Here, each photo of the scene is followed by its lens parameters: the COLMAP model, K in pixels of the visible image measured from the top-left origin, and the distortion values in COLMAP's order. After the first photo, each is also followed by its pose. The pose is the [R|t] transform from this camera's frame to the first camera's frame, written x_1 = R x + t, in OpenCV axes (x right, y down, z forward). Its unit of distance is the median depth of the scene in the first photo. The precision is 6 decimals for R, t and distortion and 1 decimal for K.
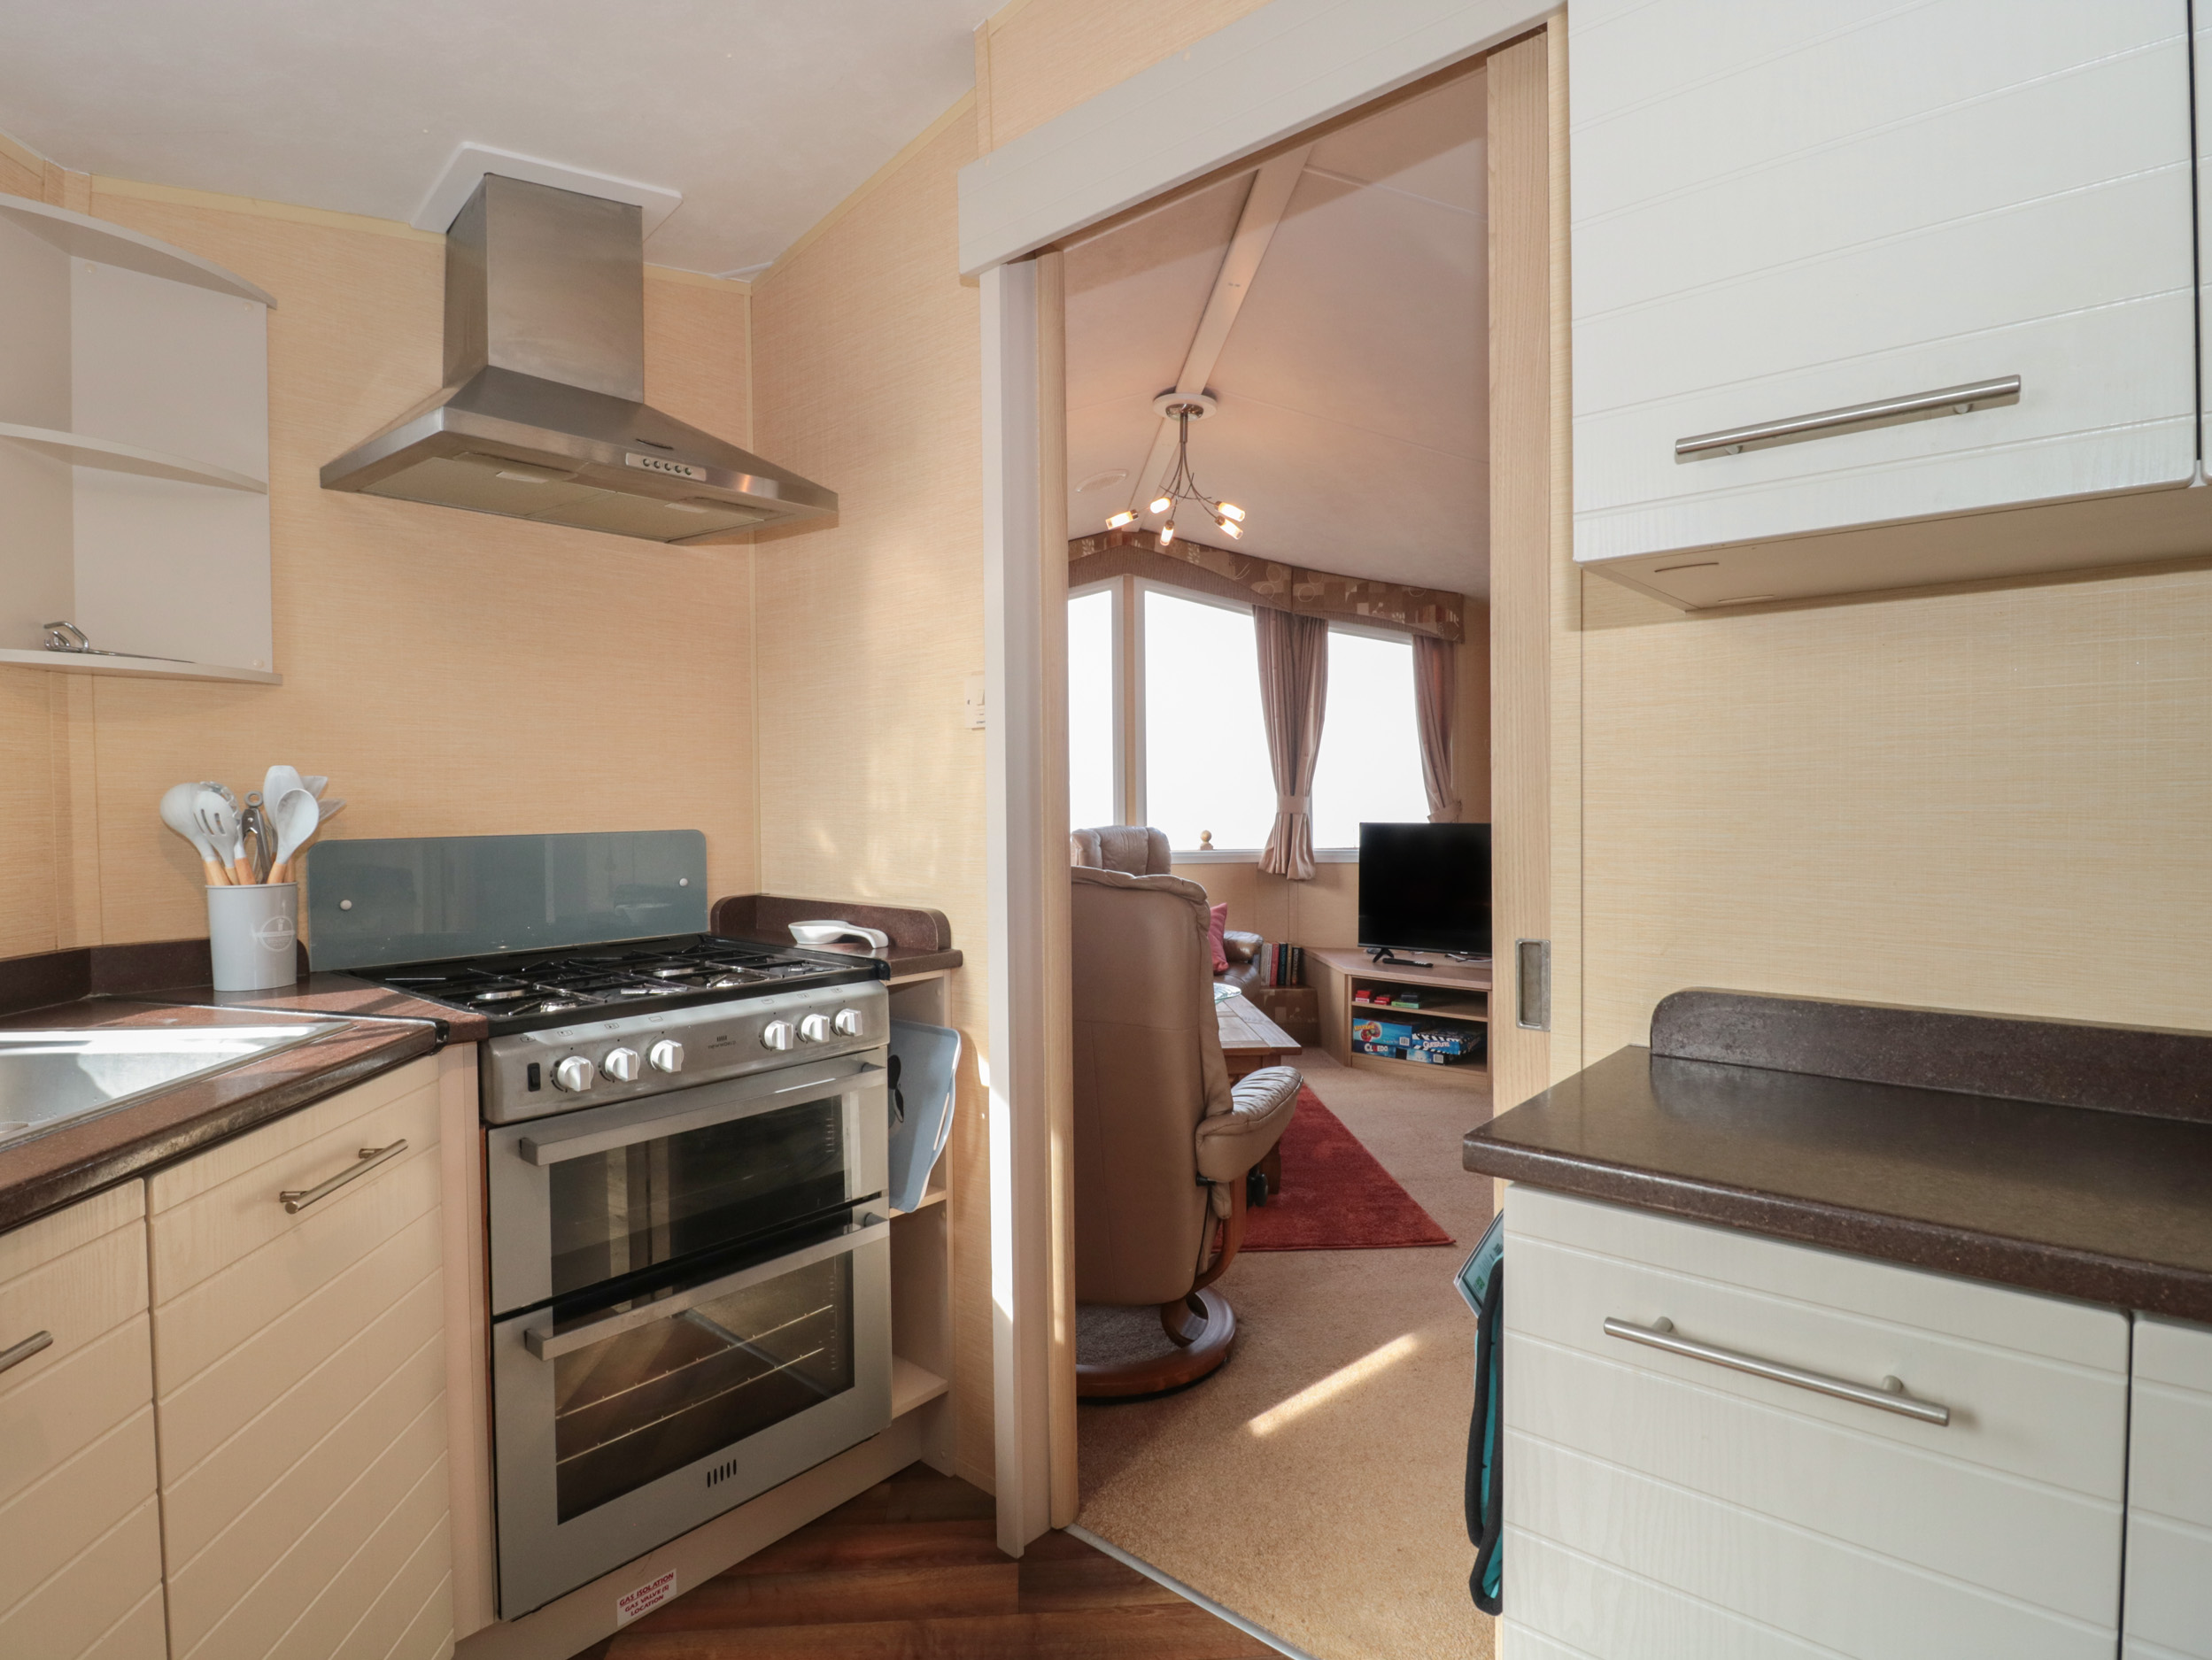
lens RADIAL K [[1195.4, 0, 1106.0], [0, 1195.4, 830.0], [0, 0, 1]] dist [-0.002974, -0.001096]
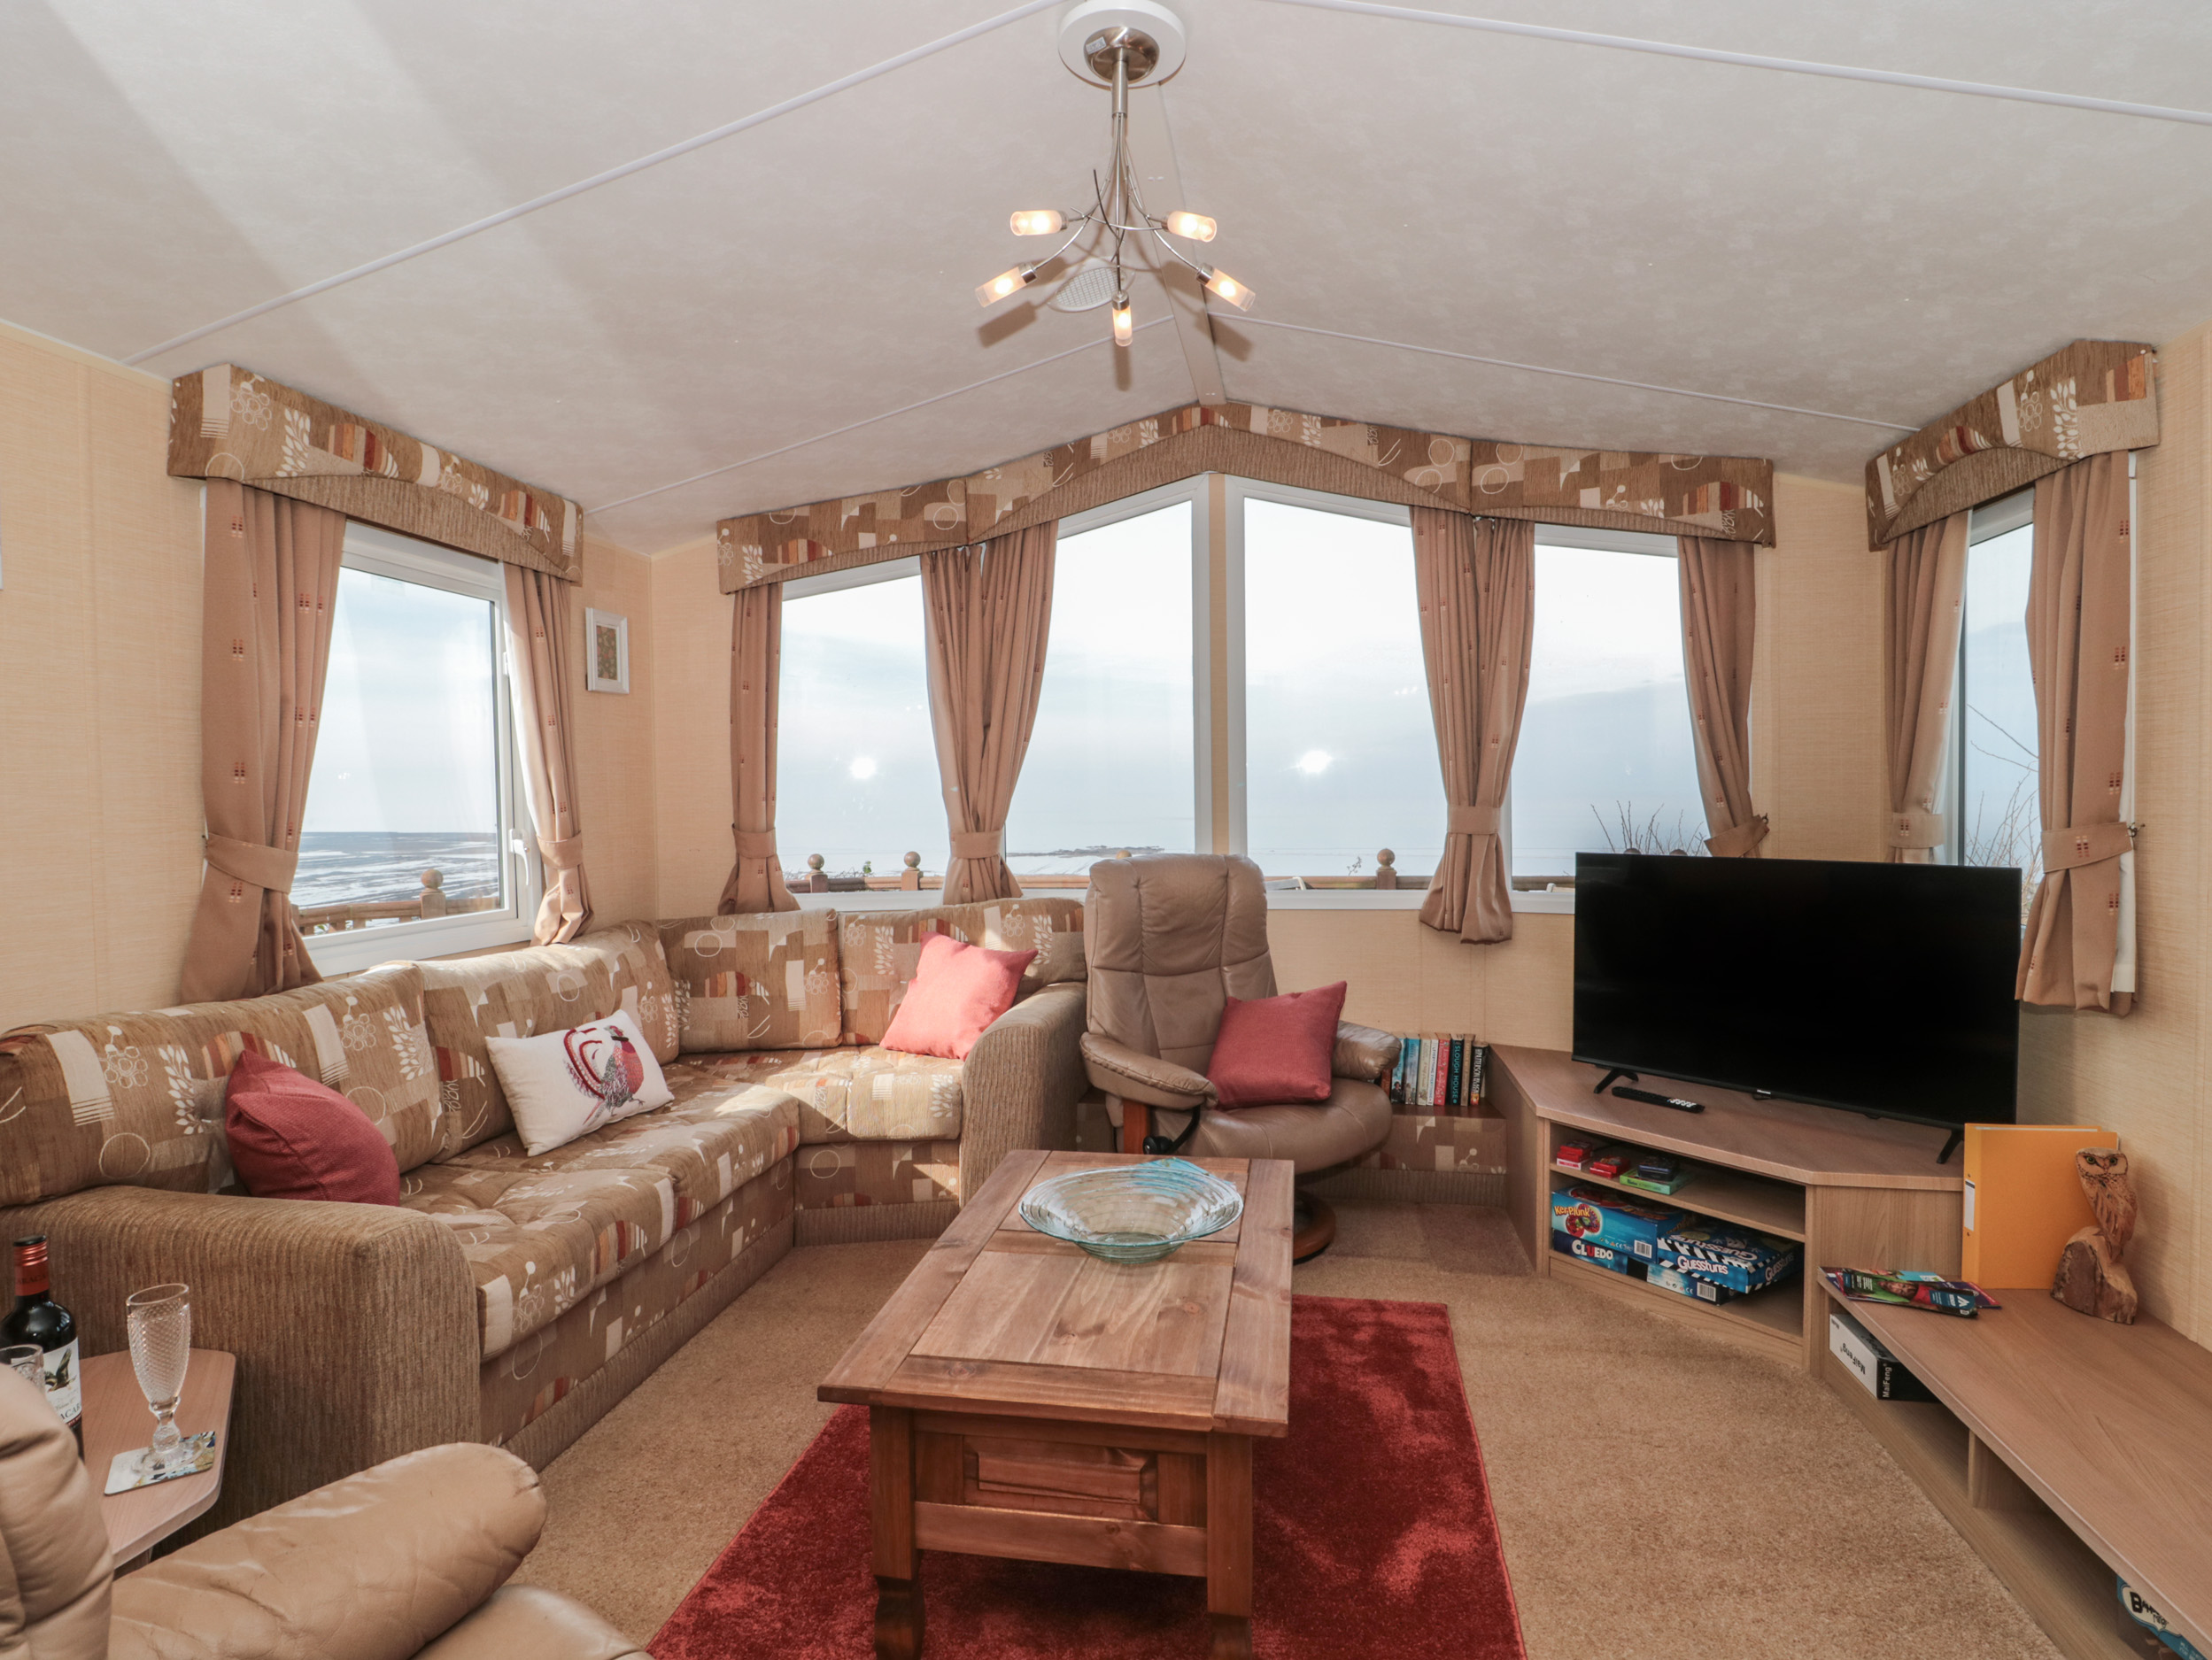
lens RADIAL K [[1195.4, 0, 1106.0], [0, 1195.4, 830.0], [0, 0, 1]] dist [-0.002974, -0.001096]
pose [[0.969790, 0.004120, -0.243908, 0.127005], [-0.002617, 0.999976, 0.006486, -0.020172], [0.243929, -0.005652, 0.969777, 0.356565]]
